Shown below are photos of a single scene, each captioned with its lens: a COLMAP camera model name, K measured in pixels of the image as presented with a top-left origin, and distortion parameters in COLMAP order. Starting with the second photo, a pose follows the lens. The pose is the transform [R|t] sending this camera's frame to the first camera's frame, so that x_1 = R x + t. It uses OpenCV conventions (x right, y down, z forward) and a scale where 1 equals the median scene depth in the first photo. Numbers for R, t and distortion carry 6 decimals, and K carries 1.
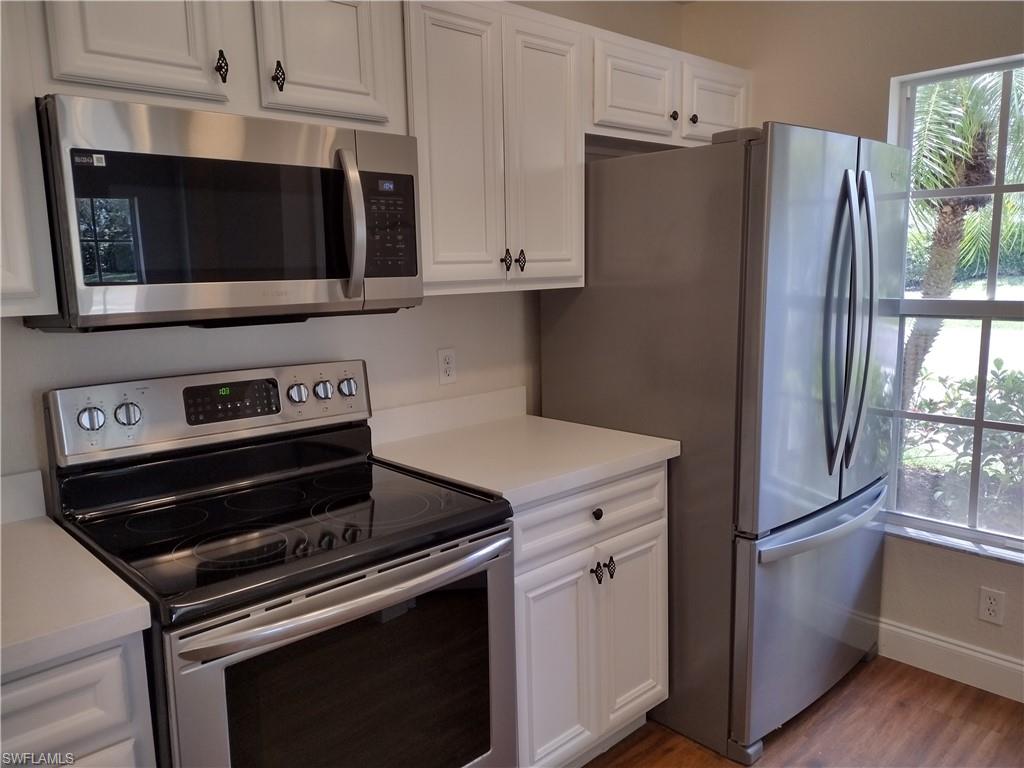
lens RADIAL K [[770.4, 0, 503.1], [0, 770.4, 383.2], [0, 0, 1]] dist [0.064138, -0.055581]
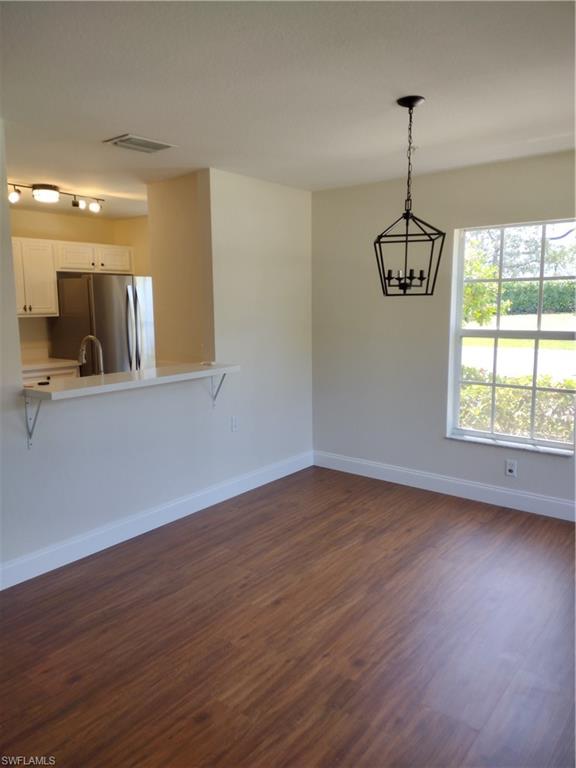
lens RADIAL K [[561.6, 0, 304.0], [0, 561.6, 383.3], [0, 0, 1]] dist [0.000642, -0.000894]
pose [[0.985596, -0.009063, 0.168875, 0.795603], [0.010847, 0.999895, -0.009649, 0.213694], [-0.168770, 0.011342, 0.985590, -1.680821]]
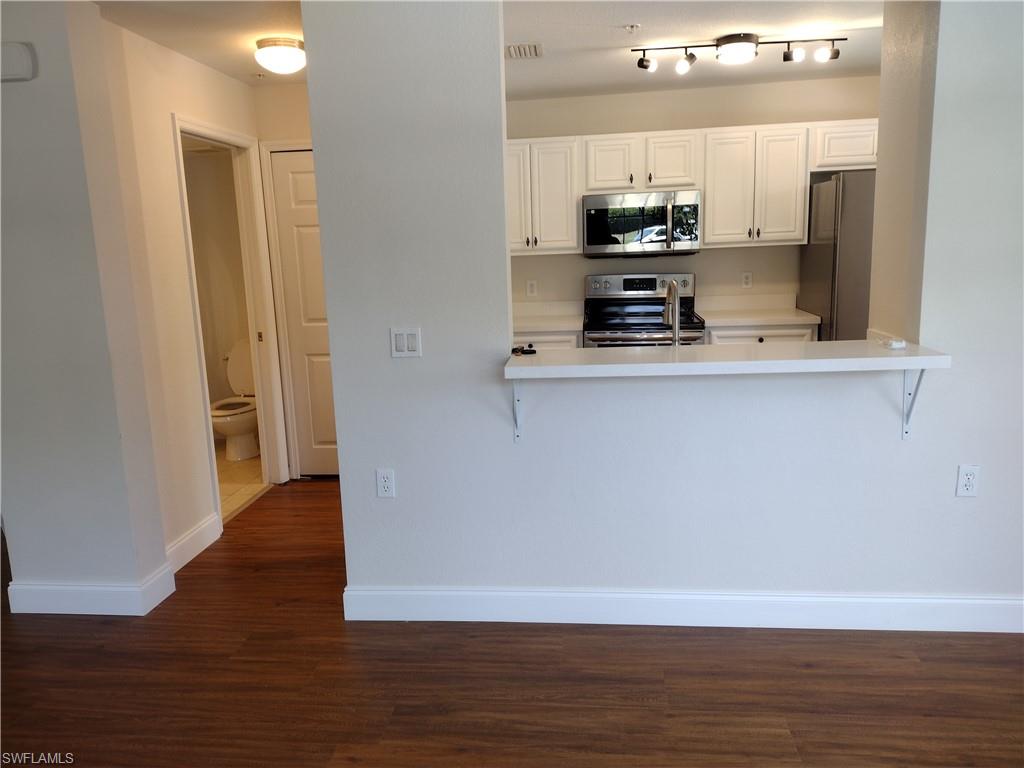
lens RADIAL K [[770.4, 0, 503.1], [0, 770.4, 383.2], [0, 0, 1]] dist [0.064138, -0.055581]
pose [[0.646573, 0.137959, -0.750274, 1.320946], [-0.091457, 0.990436, 0.103303, 0.116883], [0.757350, 0.001825, 0.653006, -1.099219]]
